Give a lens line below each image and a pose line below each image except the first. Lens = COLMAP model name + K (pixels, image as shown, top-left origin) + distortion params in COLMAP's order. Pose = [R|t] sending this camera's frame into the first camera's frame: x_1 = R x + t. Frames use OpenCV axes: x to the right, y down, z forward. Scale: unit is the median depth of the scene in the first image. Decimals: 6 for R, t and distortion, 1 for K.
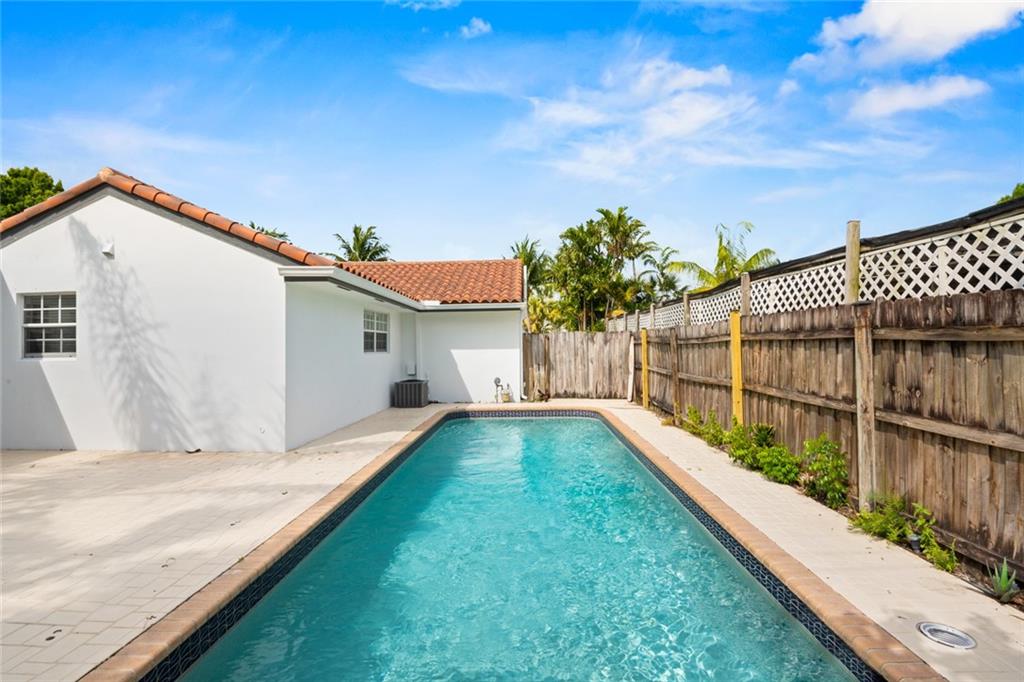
lens RADIAL K [[503.6, 0, 512.0], [0, 503.6, 341.0], [0, 0, 1]] dist [-0.005270, -0.000488]
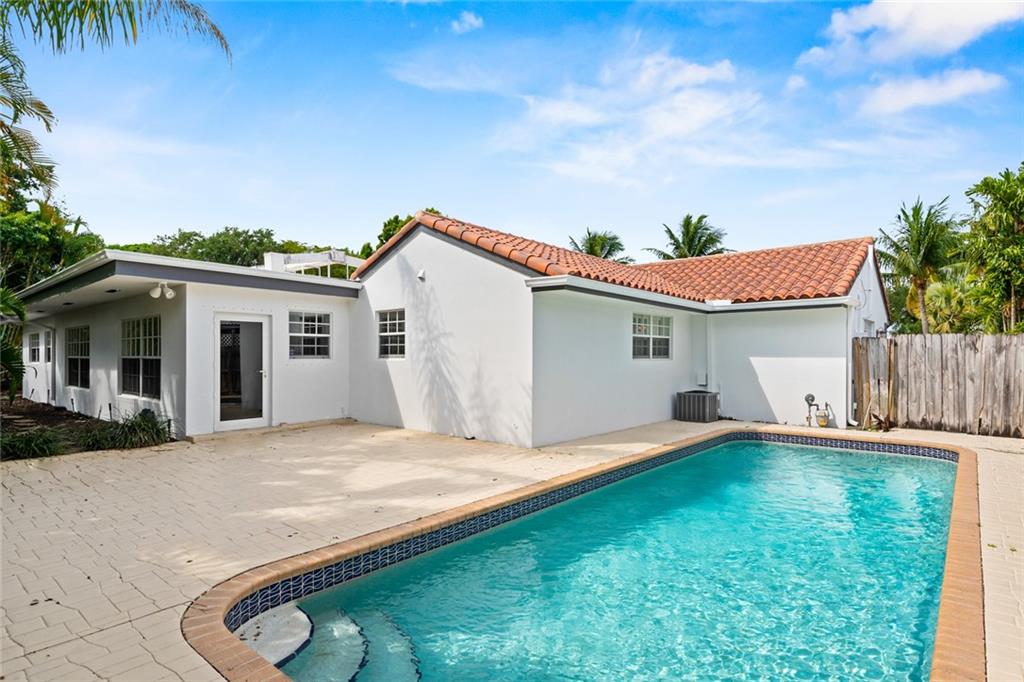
lens RADIAL K [[578.7, 0, 512.0], [0, 578.7, 341.0], [0, 0, 1]] dist [0.077491, -0.077867]
pose [[0.763508, -0.000909, -0.645798, 0.221365], [-0.004086, 0.999972, -0.006238, -0.002152], [0.645785, 0.007401, 0.763483, 0.007449]]
